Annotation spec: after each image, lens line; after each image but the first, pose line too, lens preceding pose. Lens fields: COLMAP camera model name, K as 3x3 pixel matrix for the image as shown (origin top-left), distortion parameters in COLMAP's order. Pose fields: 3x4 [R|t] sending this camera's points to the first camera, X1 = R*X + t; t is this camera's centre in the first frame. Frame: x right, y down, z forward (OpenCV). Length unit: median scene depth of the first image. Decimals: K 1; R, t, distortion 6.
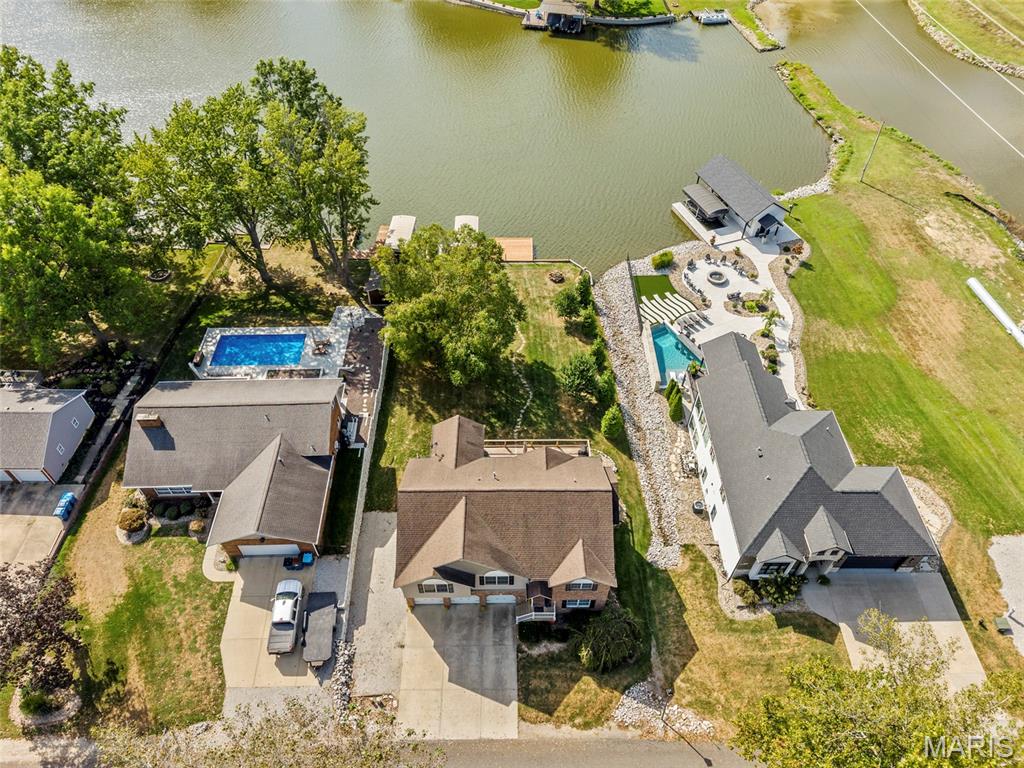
lens RADIAL K [[693.1, 0, 512.0], [0, 693.1, 384.0], [0, 0, 1]] dist [0.063418, -0.070004]
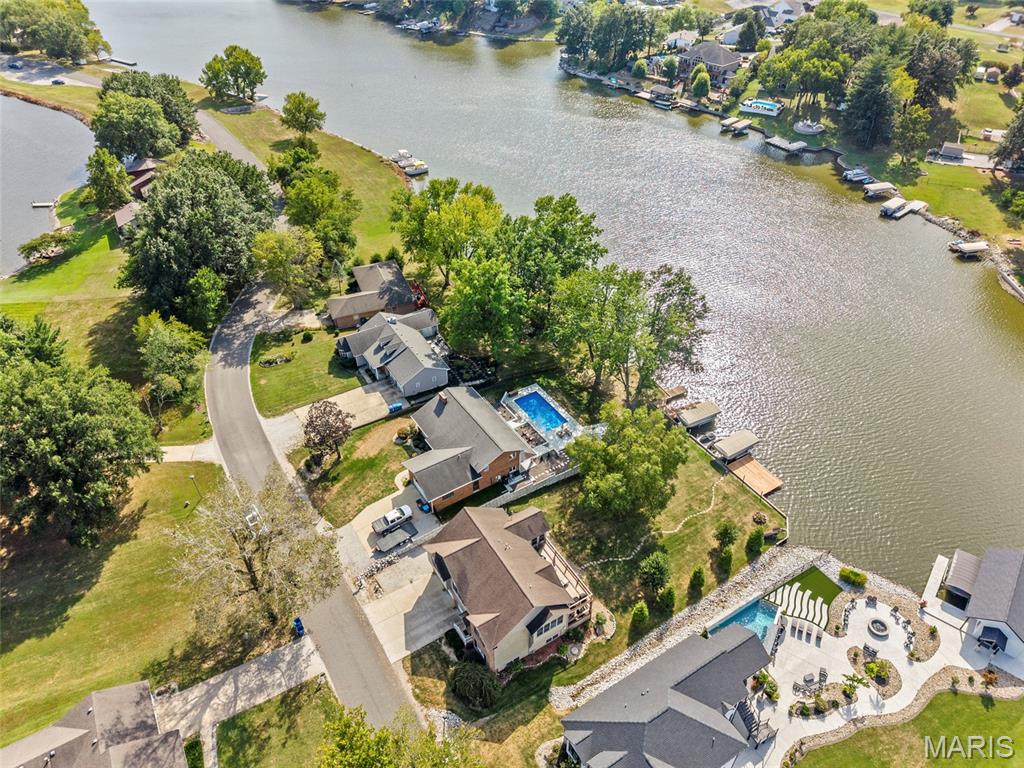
lens RADIAL K [[693.1, 0, 512.0], [0, 693.1, 384.0], [0, 0, 1]] dist [0.063418, -0.070004]
pose [[0.512020, 0.537603, -0.669939, 0.728430], [-0.633566, 0.763015, 0.128072, -0.306196], [0.580026, 0.358875, 0.731286, -0.209170]]
